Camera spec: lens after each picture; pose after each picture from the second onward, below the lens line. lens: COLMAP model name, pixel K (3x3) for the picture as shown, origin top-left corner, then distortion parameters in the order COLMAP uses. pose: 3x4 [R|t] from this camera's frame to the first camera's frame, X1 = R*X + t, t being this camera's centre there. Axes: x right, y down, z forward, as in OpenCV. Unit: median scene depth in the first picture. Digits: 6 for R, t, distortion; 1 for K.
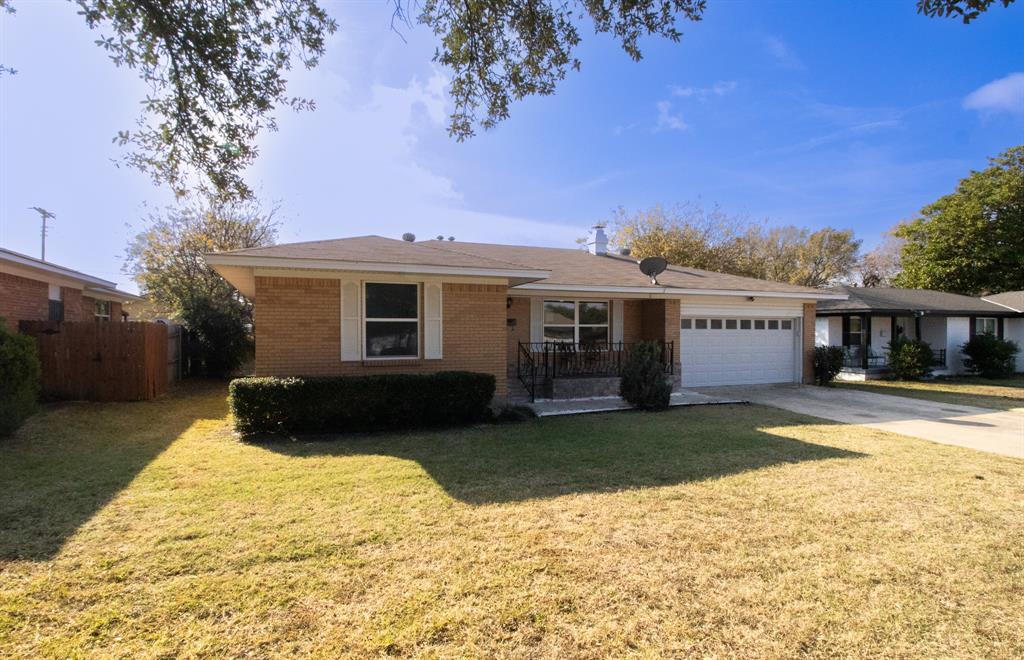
lens RADIAL K [[574.7, 0, 512.0], [0, 574.7, 330.0], [0, 0, 1]] dist [-0.001291, -0.000191]
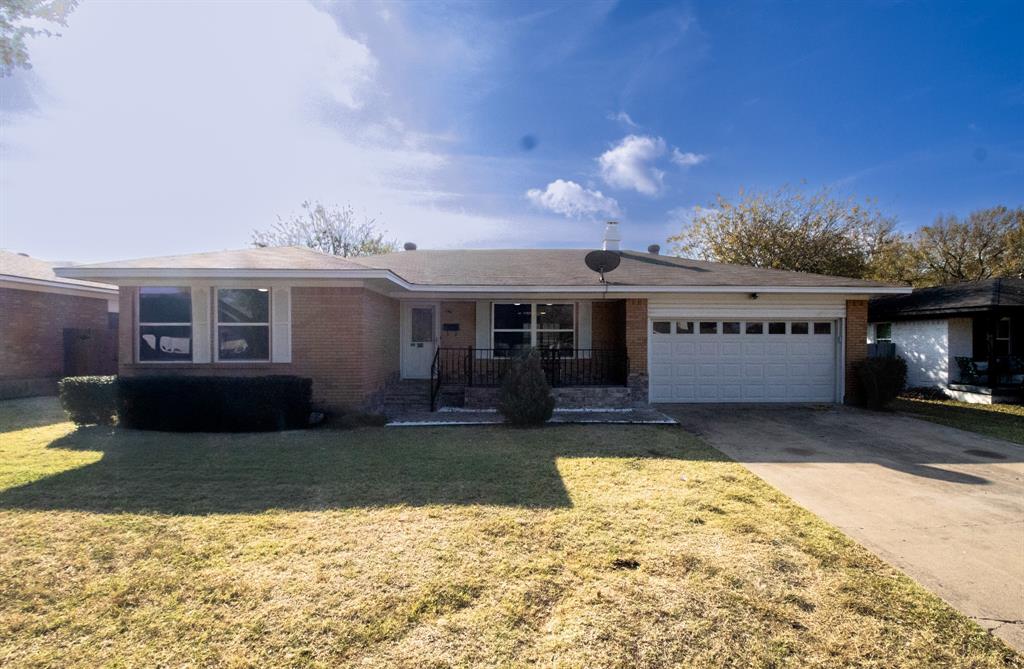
lens RADIAL K [[546.2, 0, 533.2], [0, 546.2, 338.5], [0, 0, 1]] dist [0.001488, -0.030207]
pose [[0.928279, -0.000338, -0.371884, 0.437246], [0.000184, 1.000000, -0.000448, 0.005678], [0.371884, 0.000348, 0.928279, 0.190835]]
